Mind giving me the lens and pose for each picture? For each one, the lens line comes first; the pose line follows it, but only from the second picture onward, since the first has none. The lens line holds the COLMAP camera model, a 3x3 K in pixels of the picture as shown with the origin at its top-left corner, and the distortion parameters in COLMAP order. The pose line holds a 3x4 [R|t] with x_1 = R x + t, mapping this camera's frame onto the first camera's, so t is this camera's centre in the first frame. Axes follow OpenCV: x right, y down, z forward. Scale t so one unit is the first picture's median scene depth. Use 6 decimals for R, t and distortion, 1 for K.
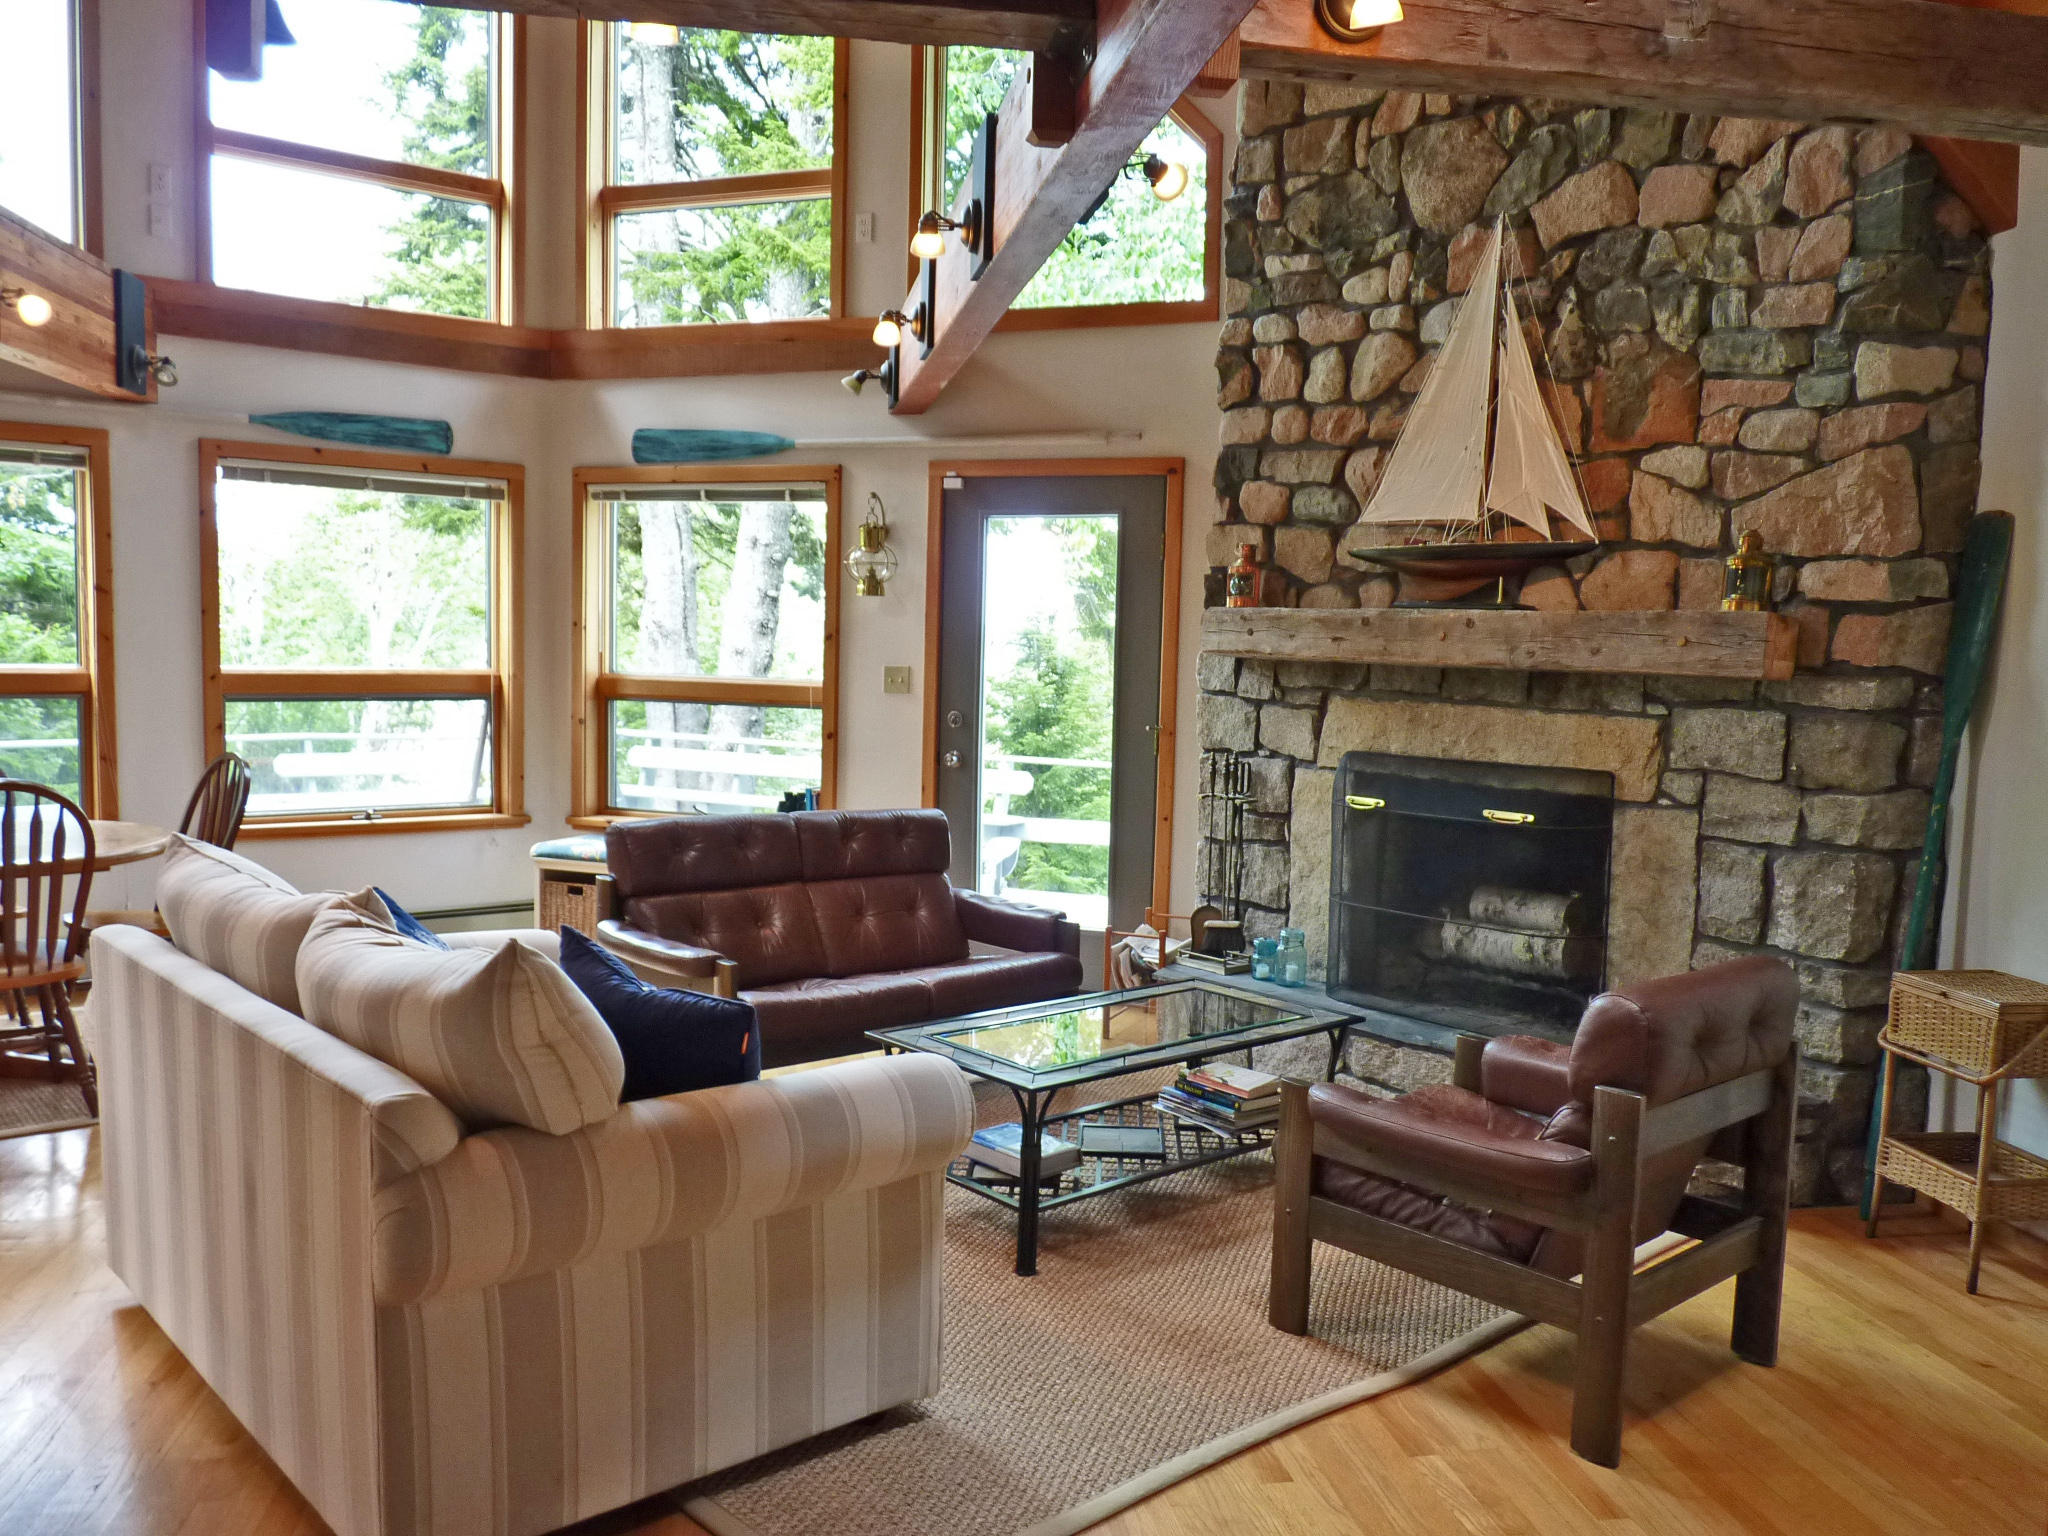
lens RADIAL K [[1631.4, 0, 1022.6], [0, 1631.4, 791.9], [0, 0, 1]] dist [-0.017732, 0.001906]
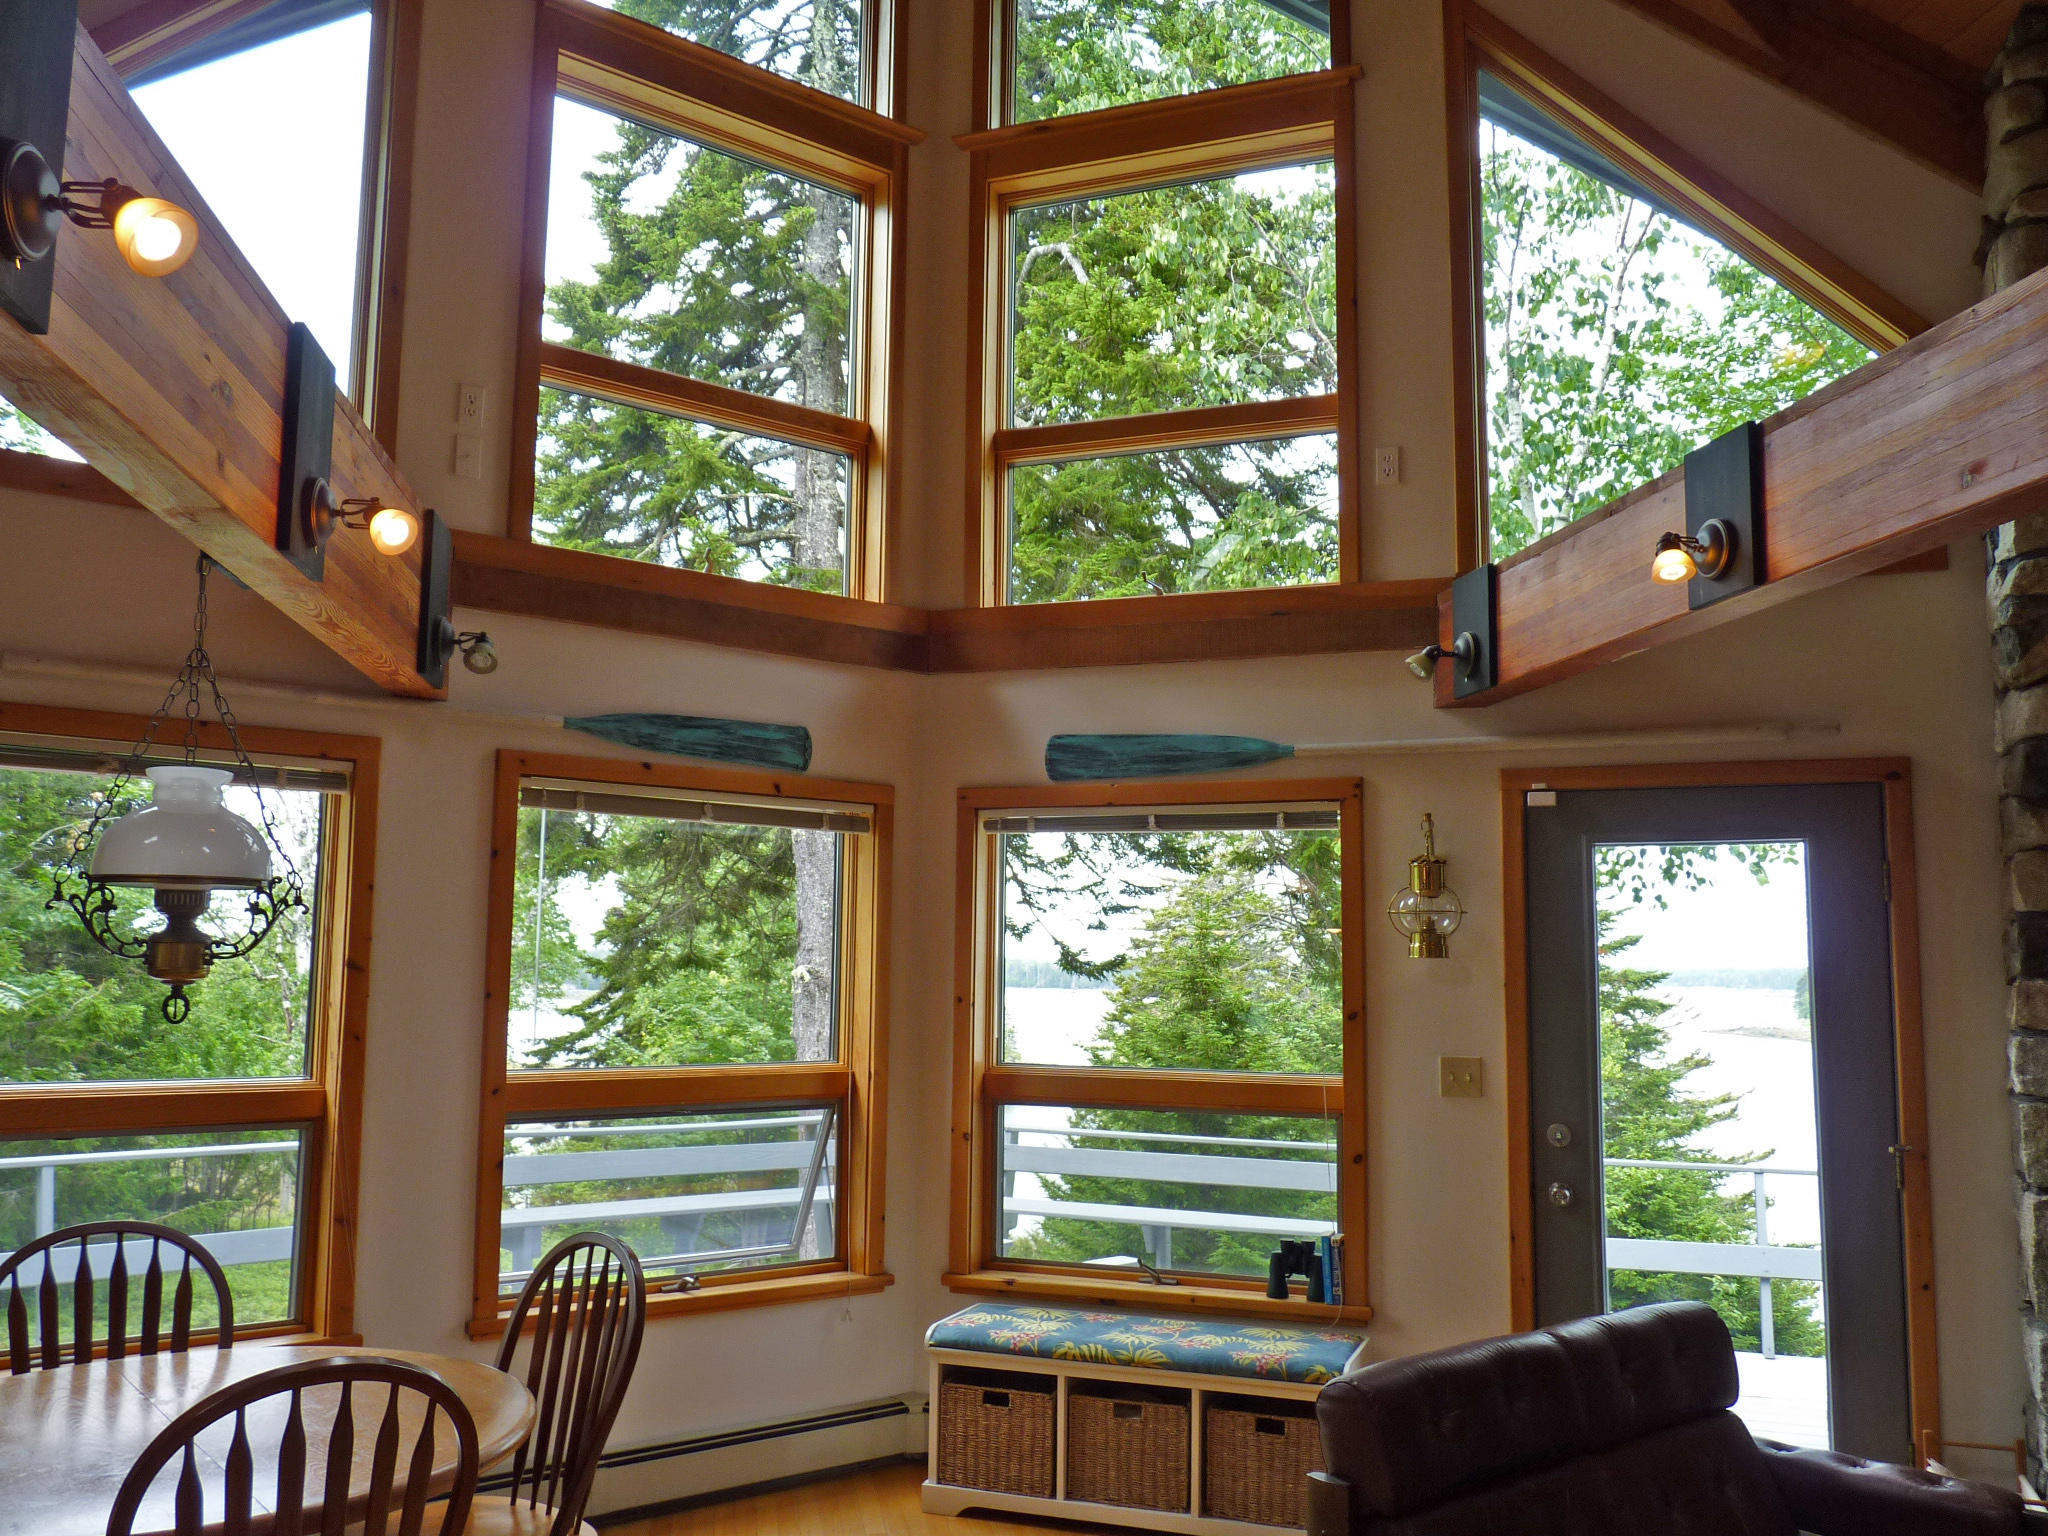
lens RADIAL K [[1631.4, 0, 1022.6], [0, 1631.4, 791.9], [0, 0, 1]] dist [-0.017732, 0.001906]
pose [[0.999896, -0.014294, -0.002005, -0.330447], [0.013596, 0.979326, -0.201832, -0.063343], [0.004849, 0.201784, 0.979418, 0.368223]]
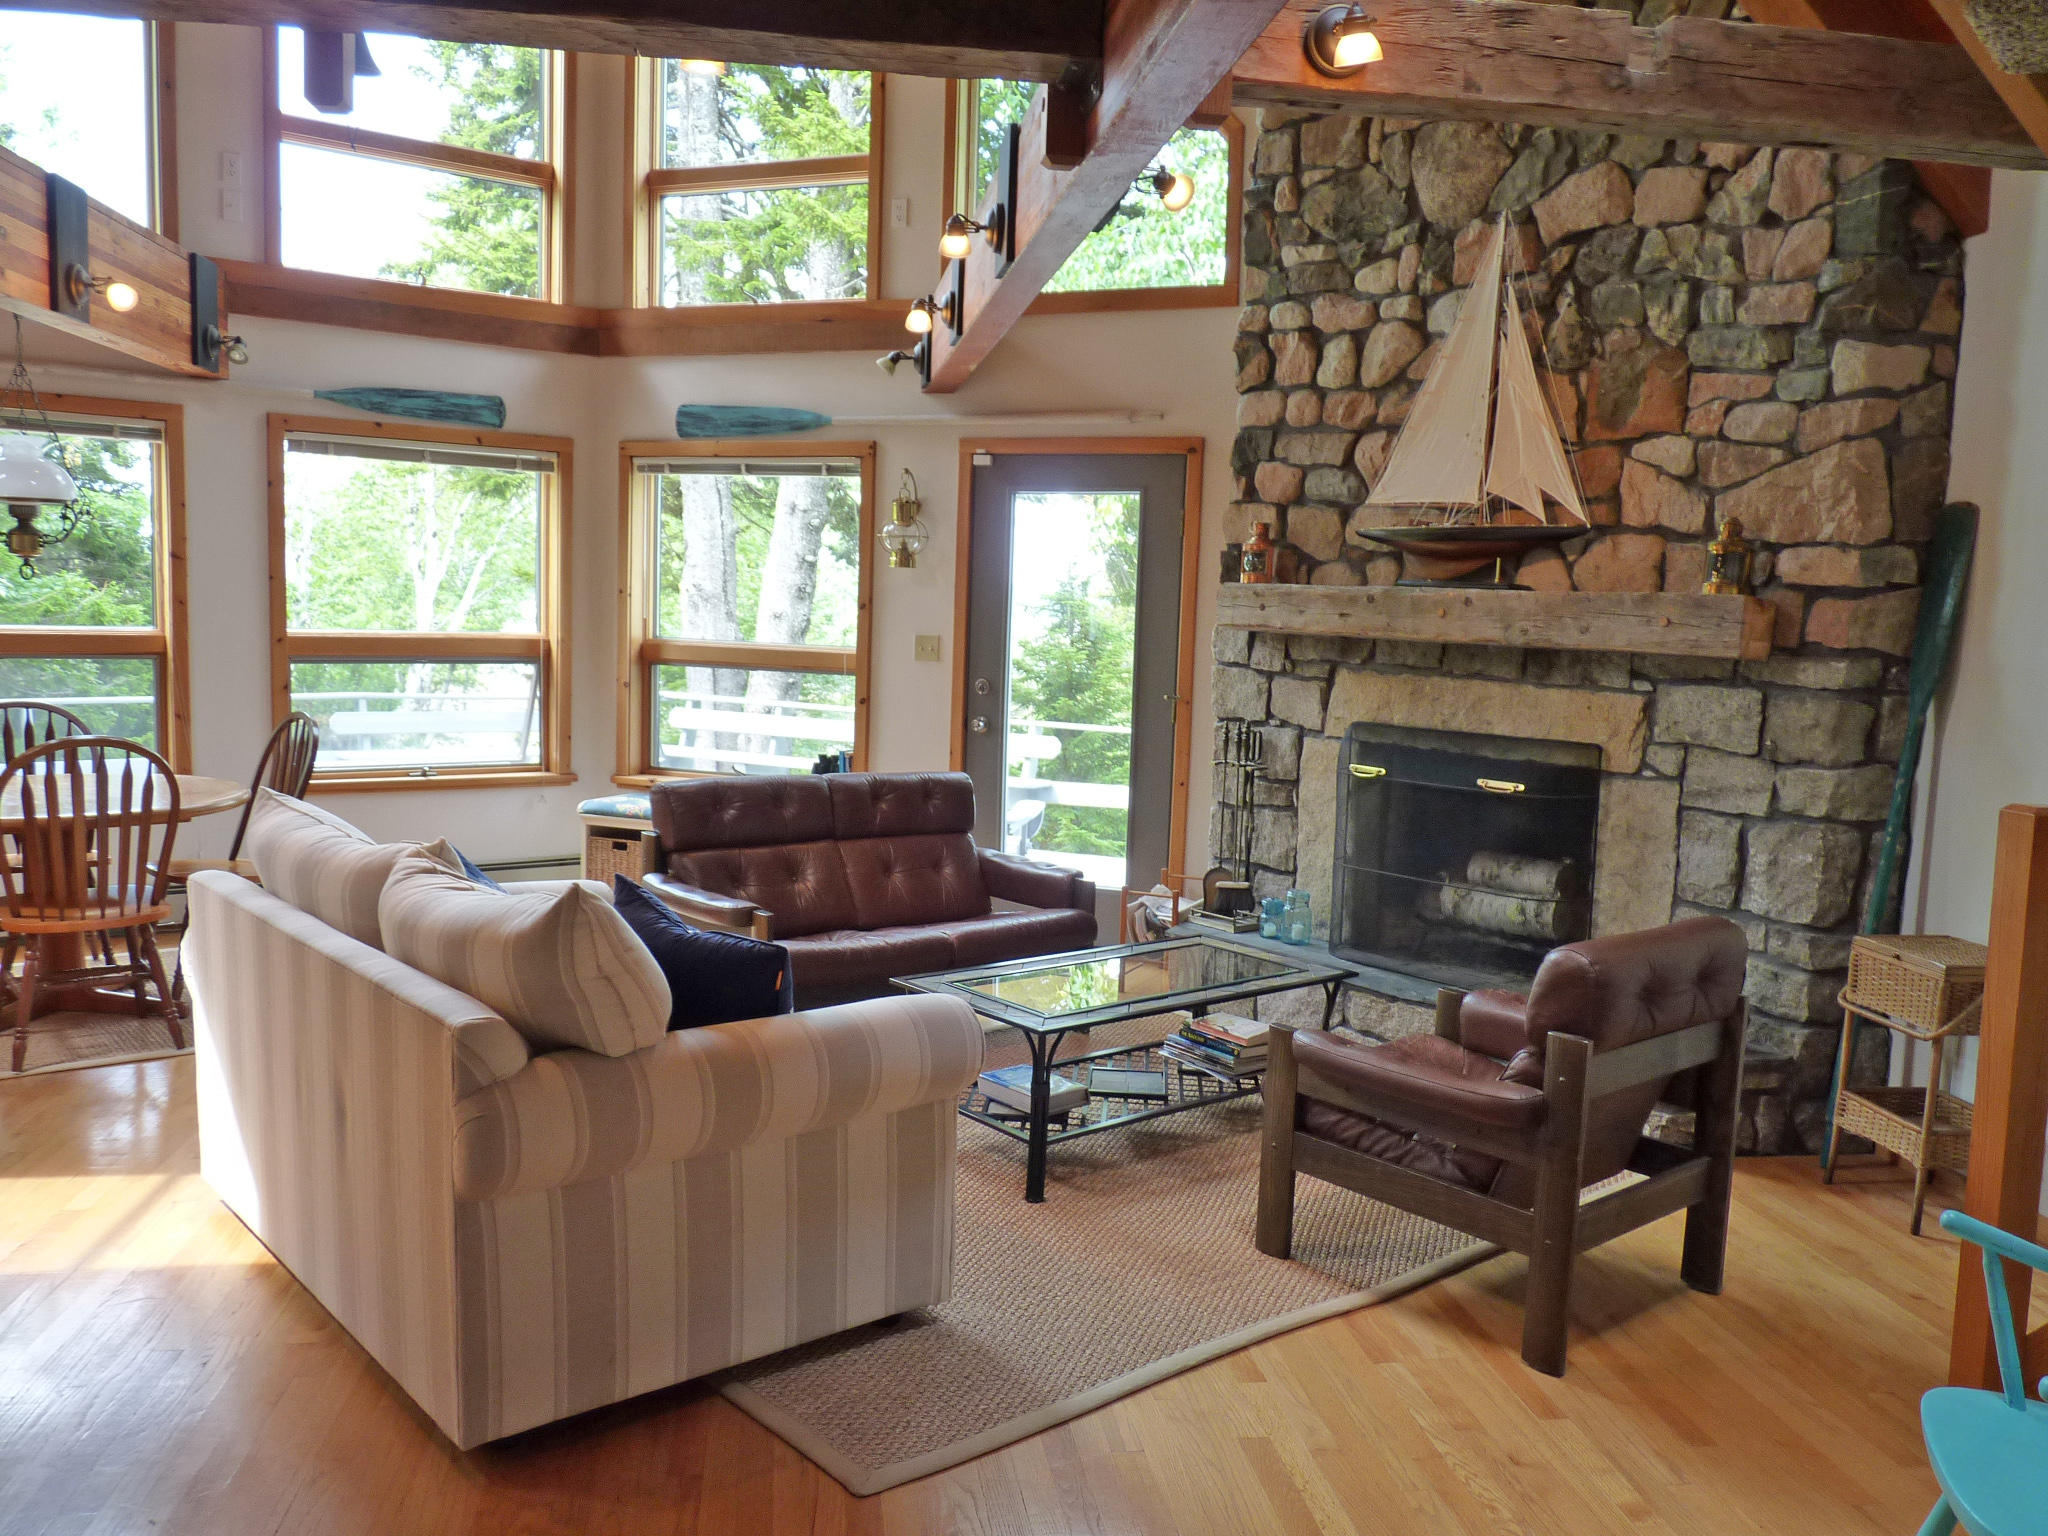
lens RADIAL K [[1631.4, 0, 1022.6], [0, 1631.4, 791.9], [0, 0, 1]] dist [-0.017732, 0.001906]
pose [[0.999693, 0.011349, -0.022016, 0.010339], [-0.010848, 0.999682, 0.022747, -0.001396], [0.022267, -0.022501, 0.999499, -0.057004]]
